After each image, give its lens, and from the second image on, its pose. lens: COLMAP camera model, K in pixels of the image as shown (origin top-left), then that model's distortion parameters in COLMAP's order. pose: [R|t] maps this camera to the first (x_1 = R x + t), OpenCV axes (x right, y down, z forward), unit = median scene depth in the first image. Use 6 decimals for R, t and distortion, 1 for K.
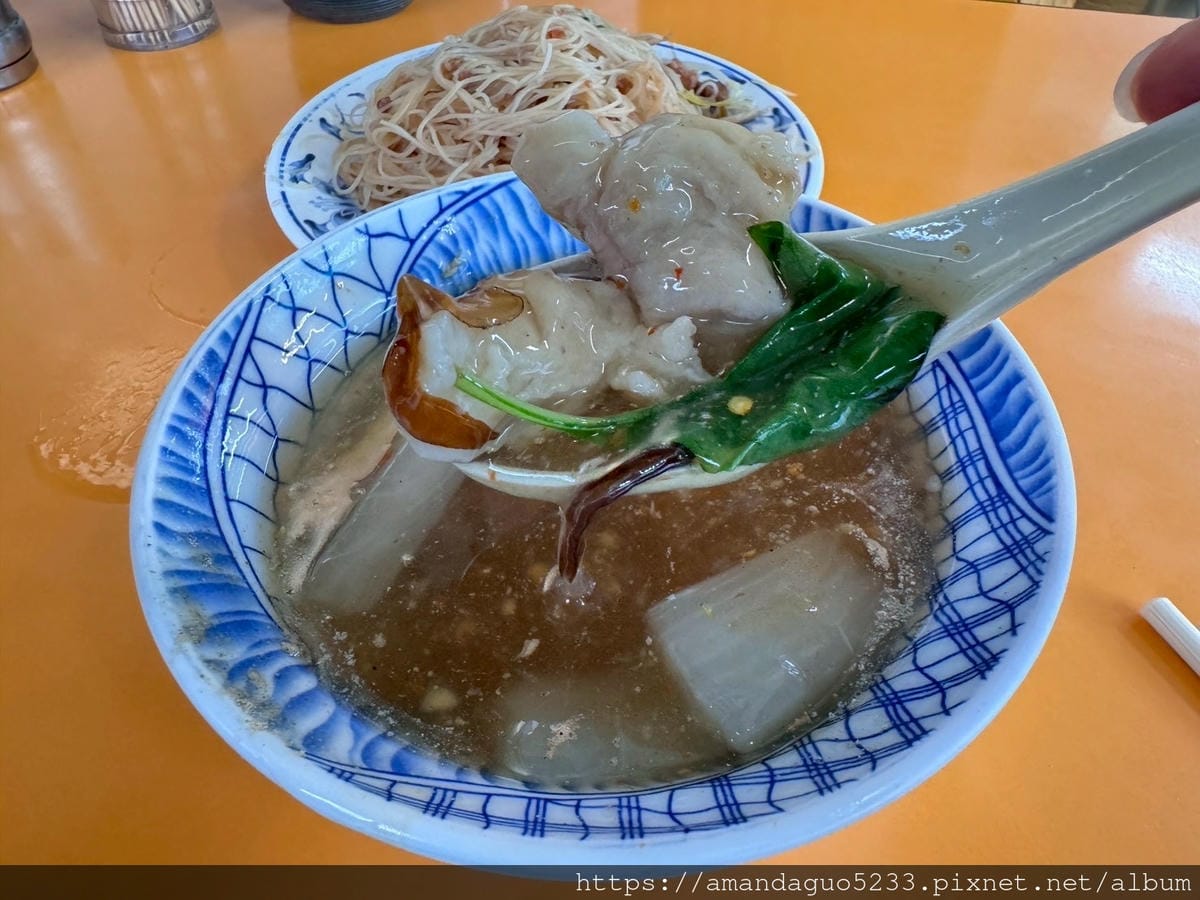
lens RADIAL K [[806.0, 0, 644.5], [0, 806.0, 442.9], [0, 0, 1]] dist [-0.000146, 0.000270]
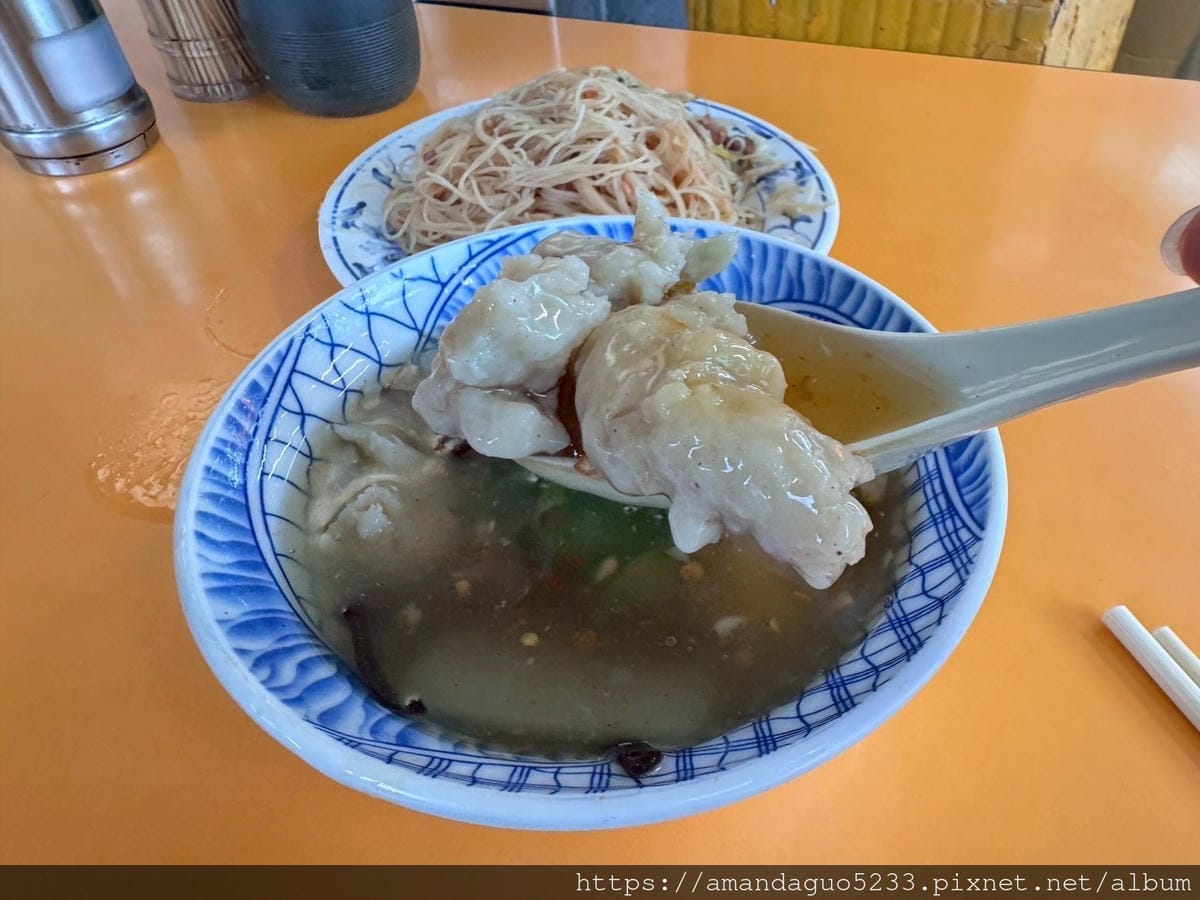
lens RADIAL K [[800.6, 0, 725.6], [0, 800.6, 446.4], [0, 0, 1]] dist [0.001575, -0.000905]
pose [[0.999824, 0.000145, 0.018750, 0.092513], [0.000598, 0.999215, -0.039607, 0.019040], [-0.018741, 0.039611, 0.999039, -0.115630]]
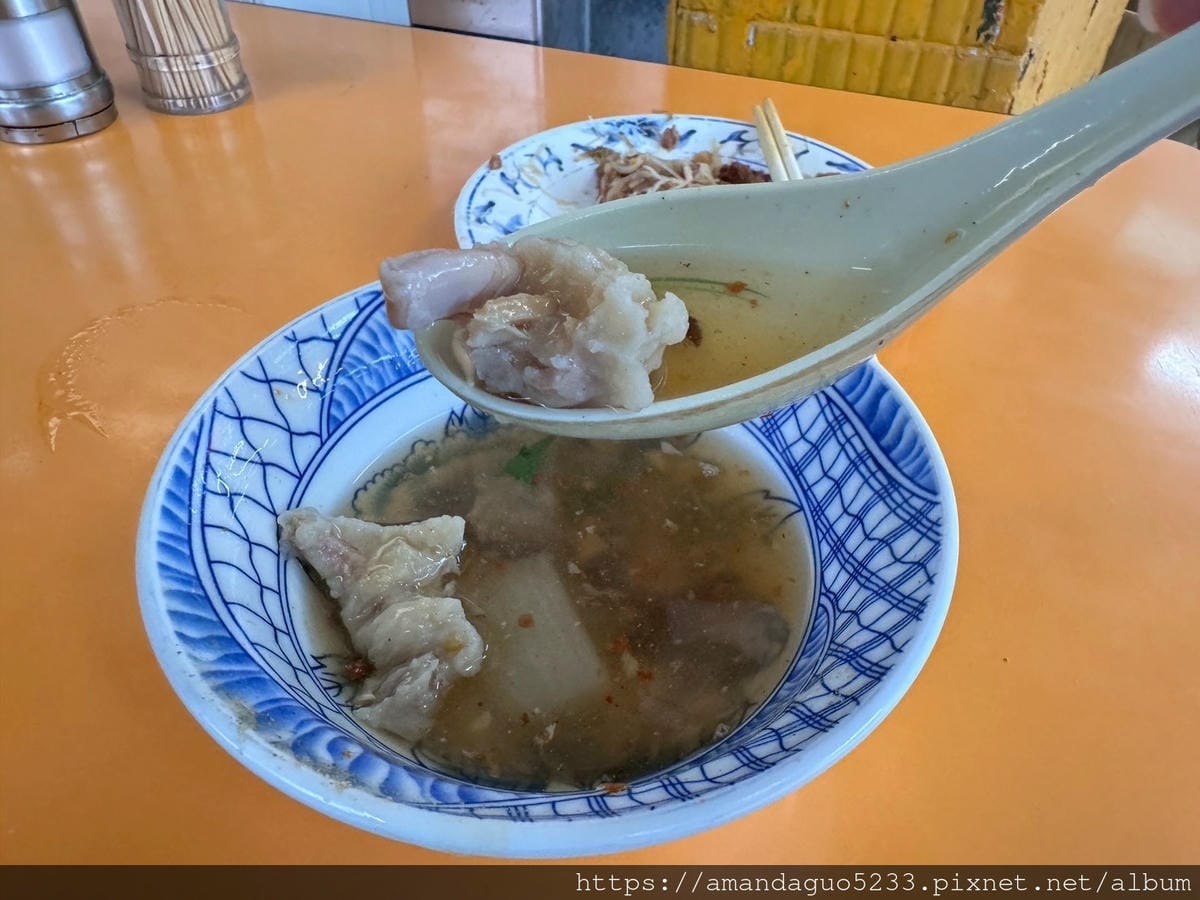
lens RADIAL K [[806.0, 0, 644.5], [0, 806.0, 442.9], [0, 0, 1]] dist [-0.000146, 0.000270]
pose [[0.968153, -0.148189, 0.201791, -0.150149], [0.162849, 0.984944, -0.058006, 0.012717], [-0.190157, 0.089021, 0.977709, -0.133161]]
